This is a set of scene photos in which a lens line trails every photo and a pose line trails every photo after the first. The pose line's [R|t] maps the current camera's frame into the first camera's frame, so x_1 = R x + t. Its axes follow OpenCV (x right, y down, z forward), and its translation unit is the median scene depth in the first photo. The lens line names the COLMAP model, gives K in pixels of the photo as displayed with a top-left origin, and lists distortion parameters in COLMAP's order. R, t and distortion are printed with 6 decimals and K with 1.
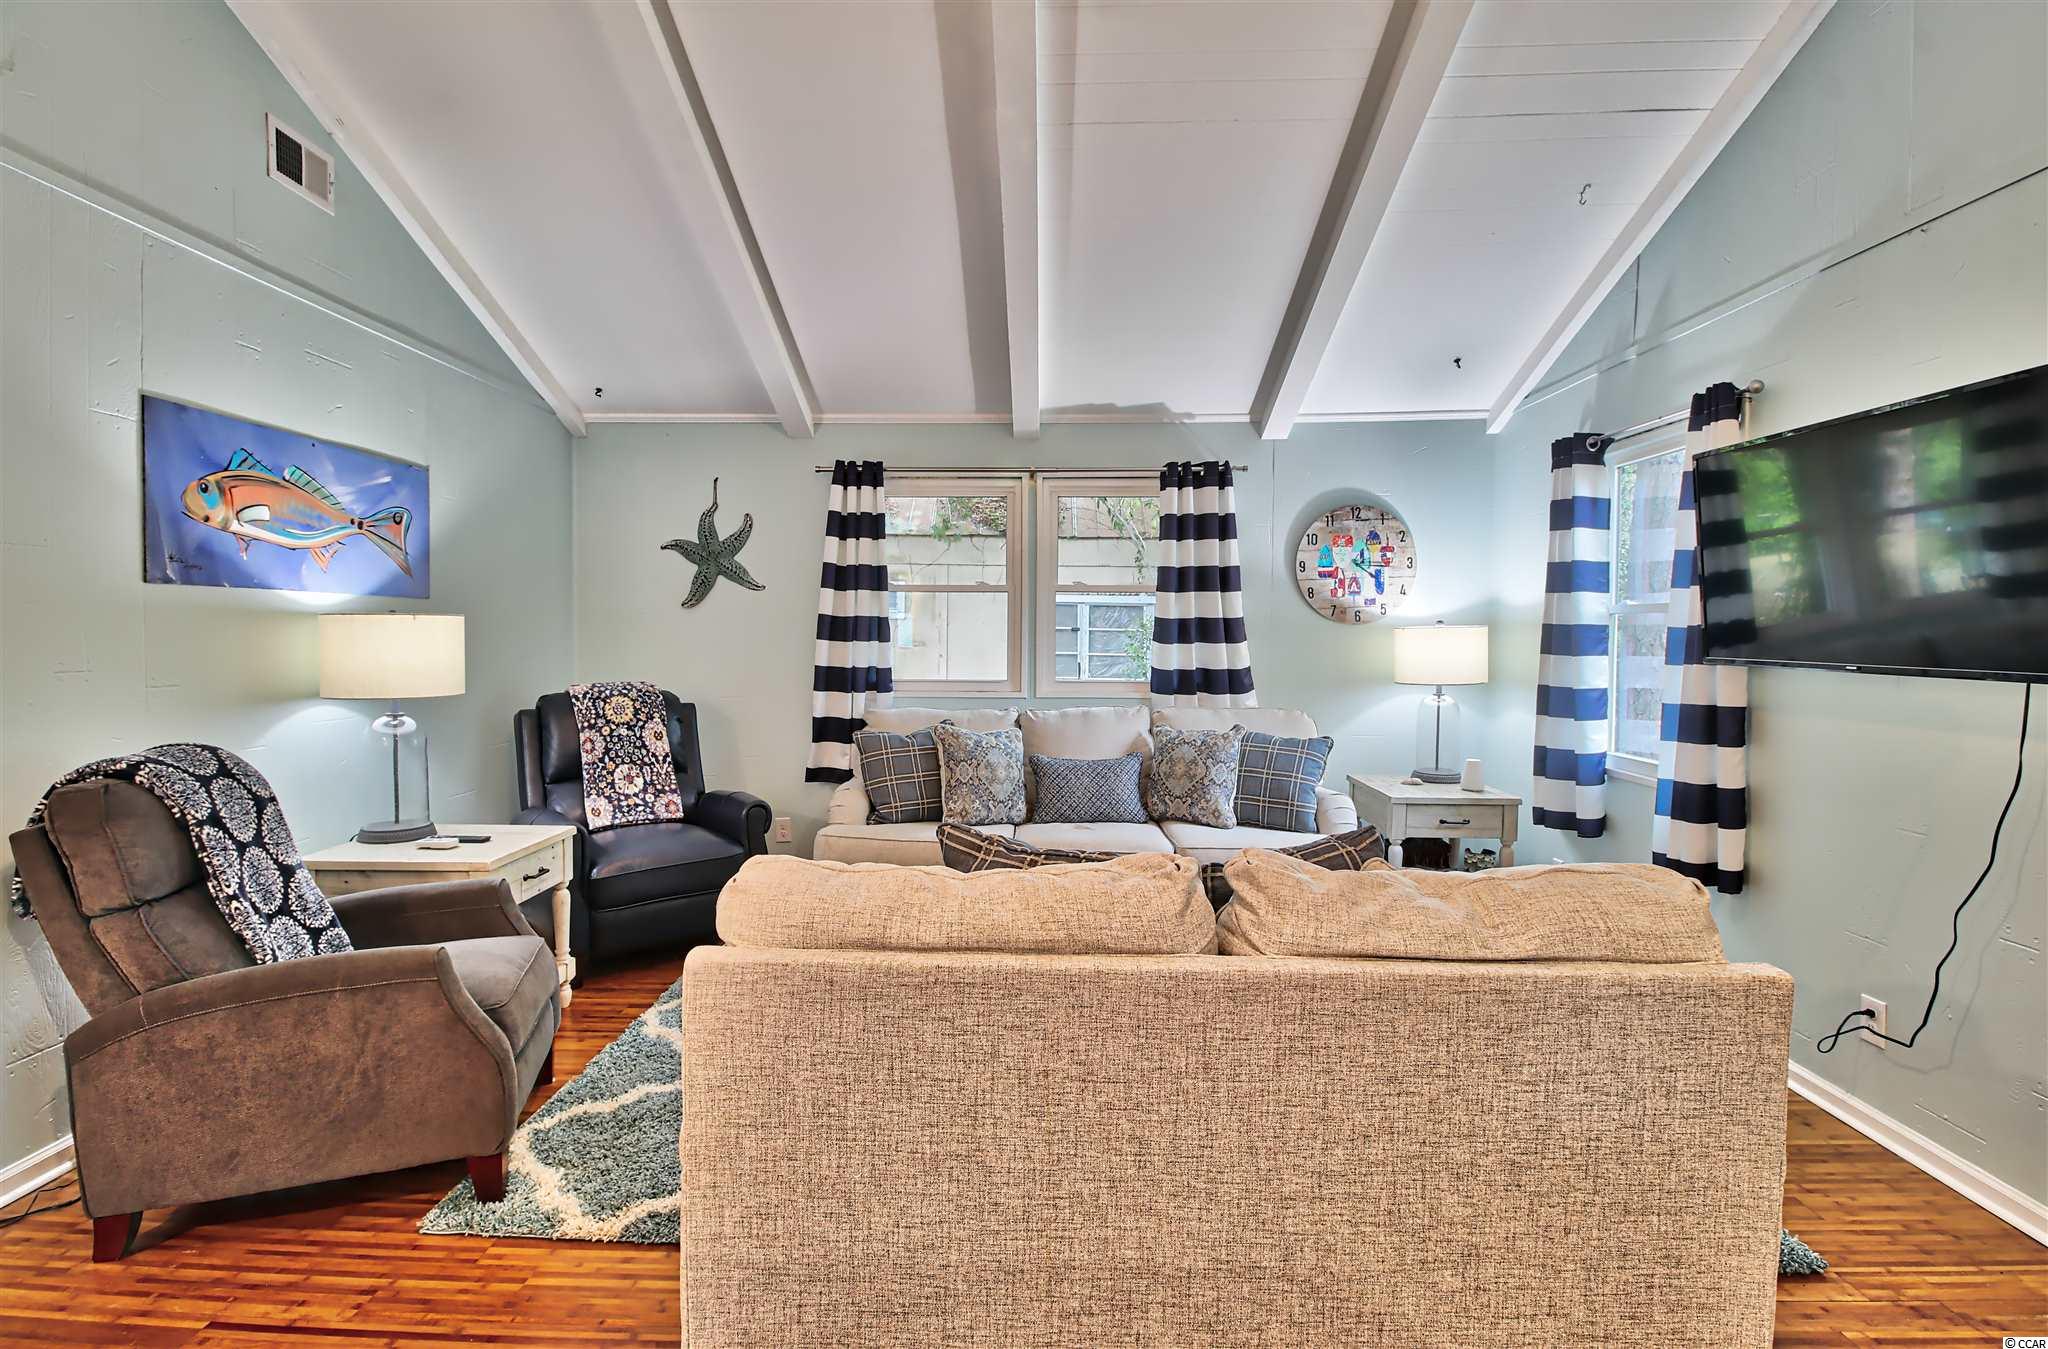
lens RADIAL K [[968.3, 0, 1016.1], [0, 968.3, 667.8], [0, 0, 1]] dist [0.002291, -0.015194]
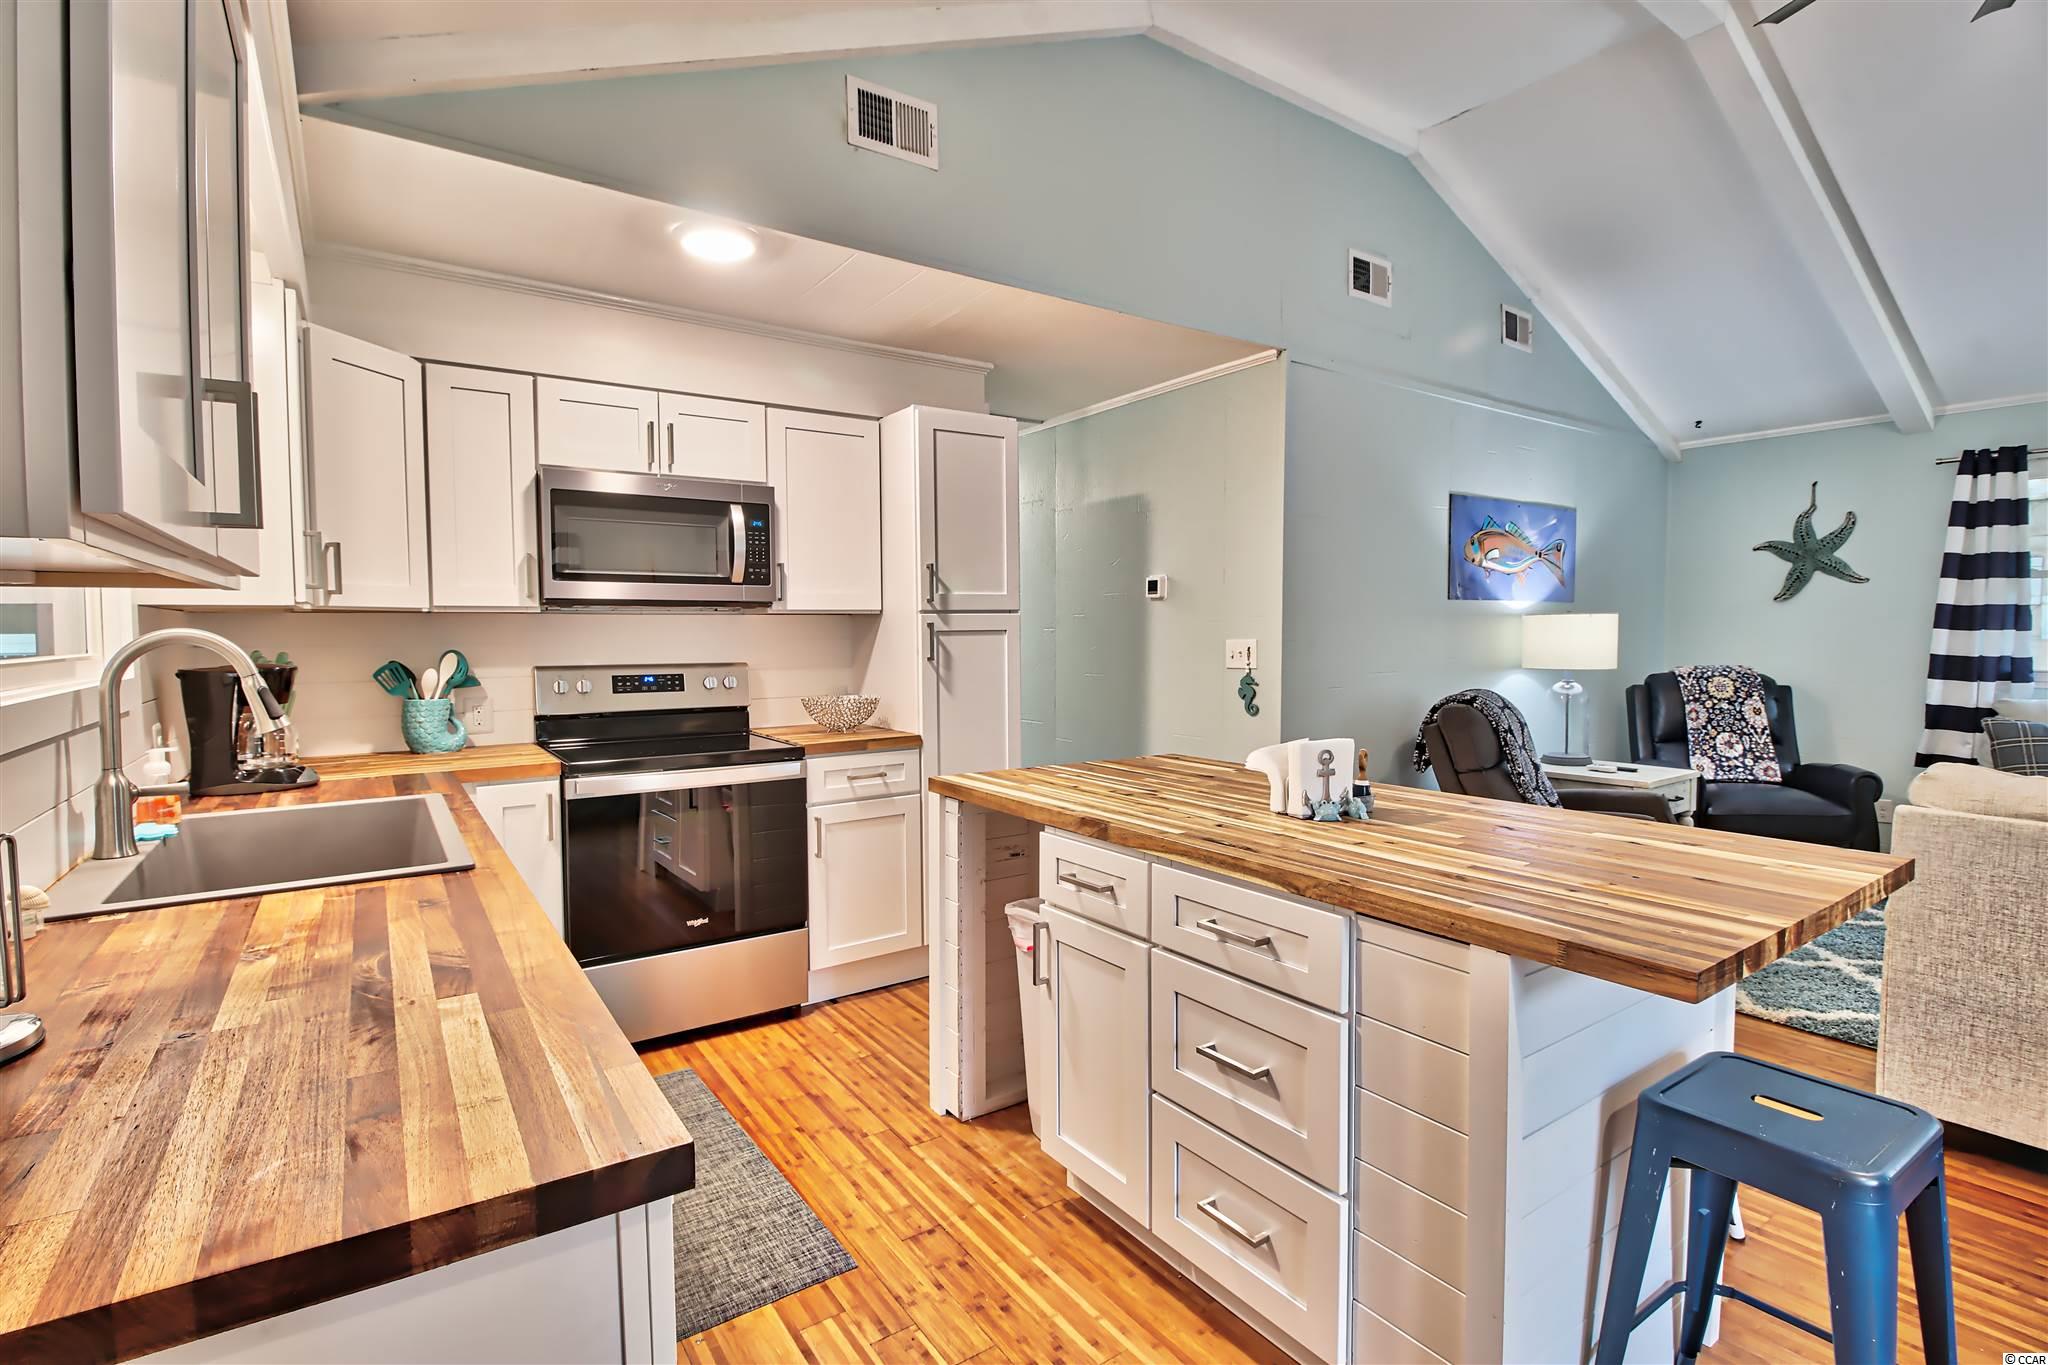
lens RADIAL K [[947.9, 0, 1015.5], [0, 947.9, 676.1], [0, 0, 1]] dist [0.001382, -0.014328]
pose [[0.588573, 0.027847, -0.807965, 0.027957], [-0.016163, 0.999612, 0.022677, 0.016453], [0.808283, -0.000288, 0.588795, -0.426280]]
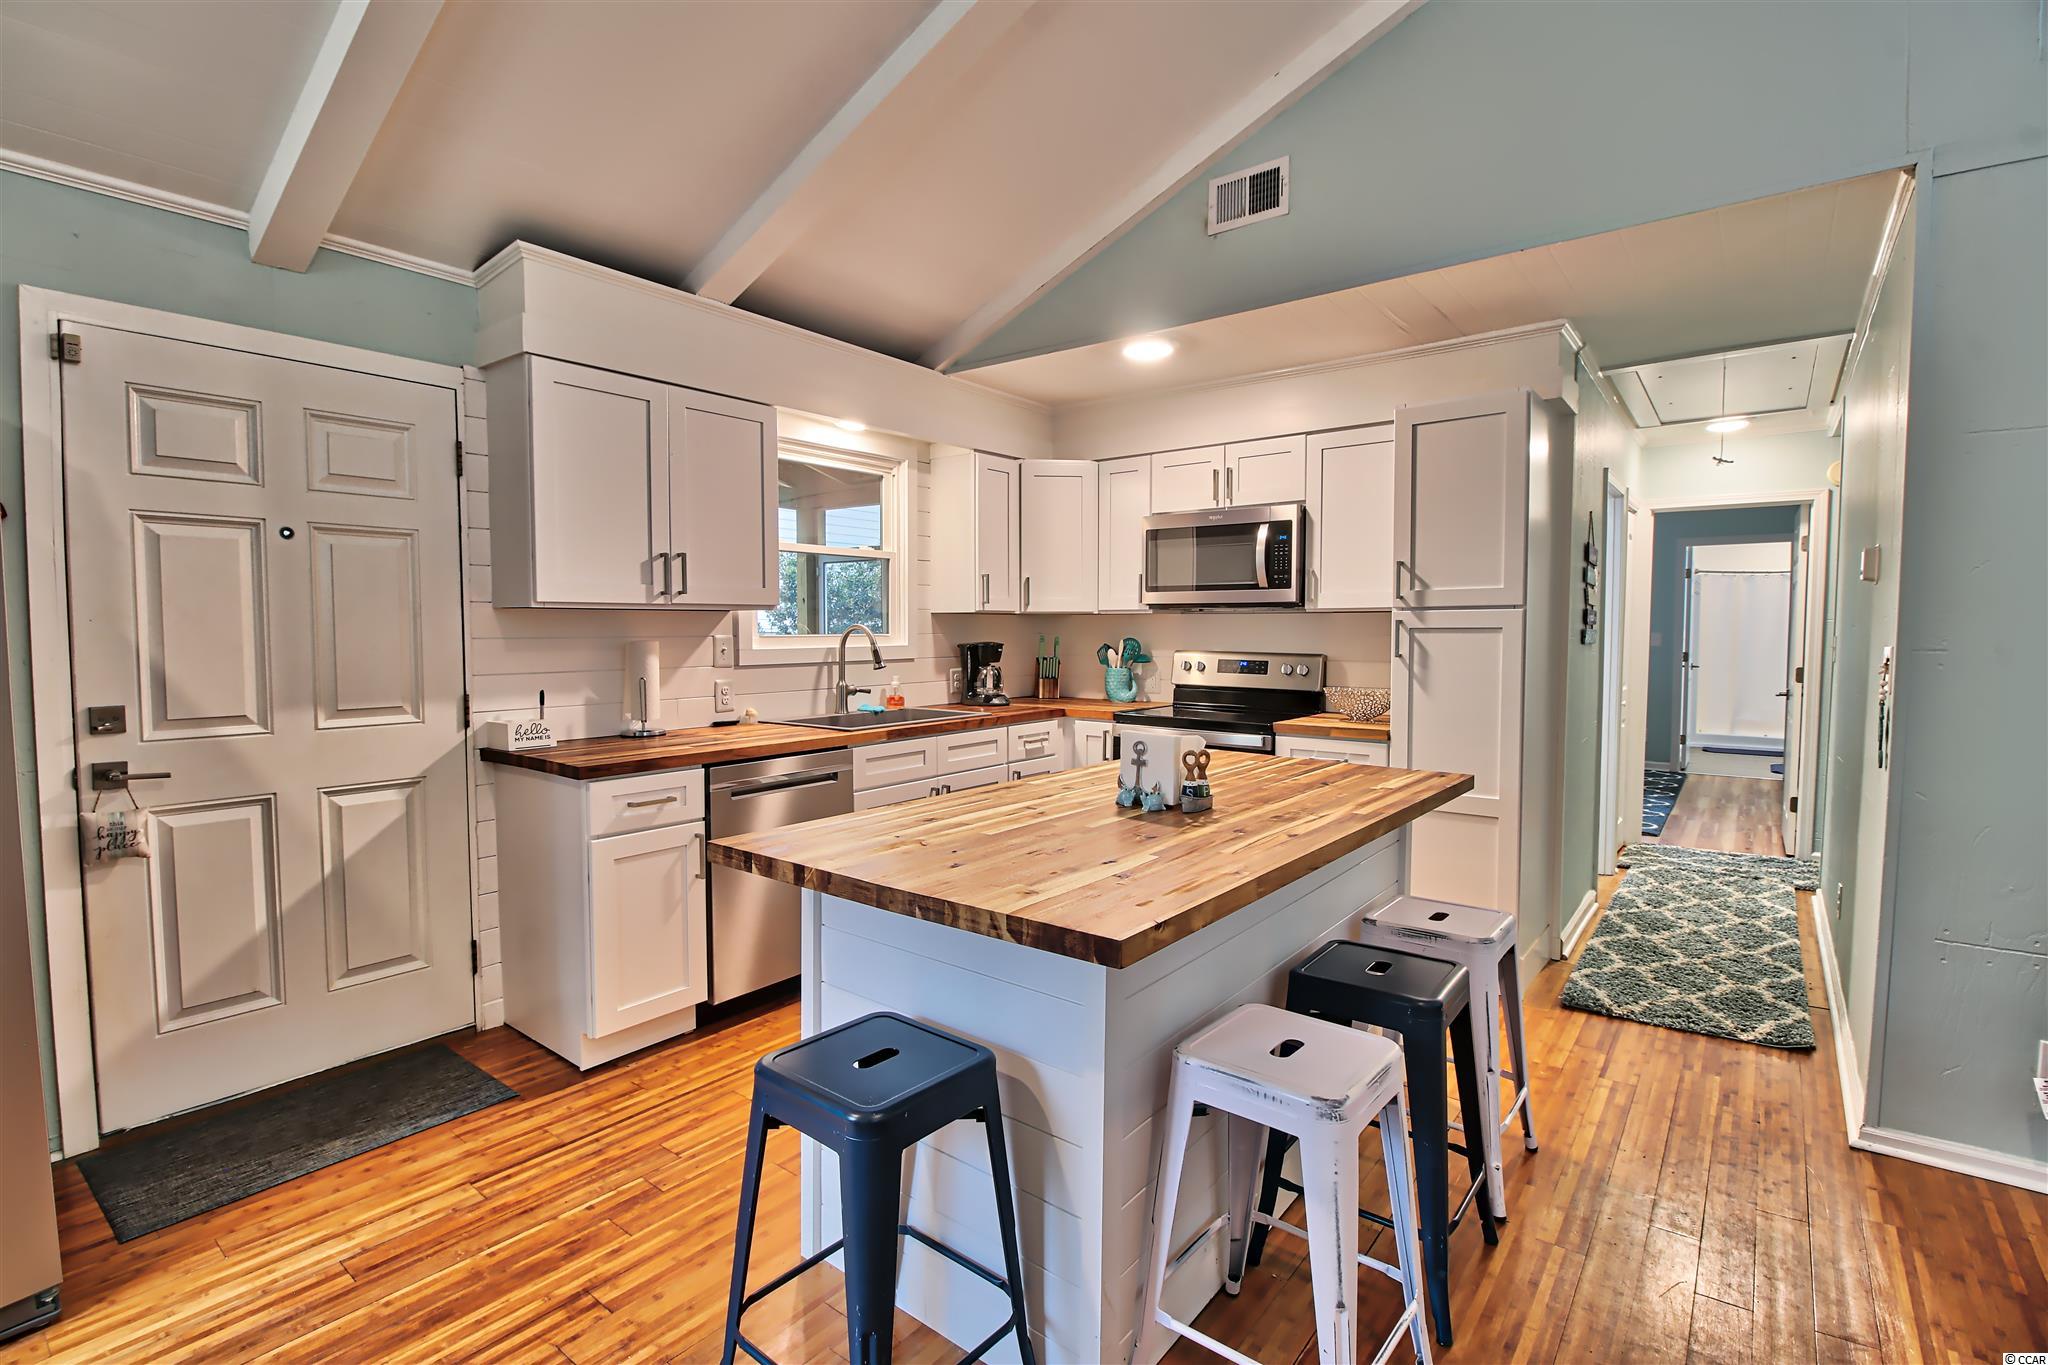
lens RADIAL K [[947.9, 0, 1015.5], [0, 947.9, 676.1], [0, 0, 1]] dist [0.001382, -0.014328]
pose [[-0.598876, 0.033179, -0.800154, 0.186536], [-0.032426, 0.997317, 0.065624, -0.004908], [0.800185, 0.065246, -0.596194, 0.244498]]
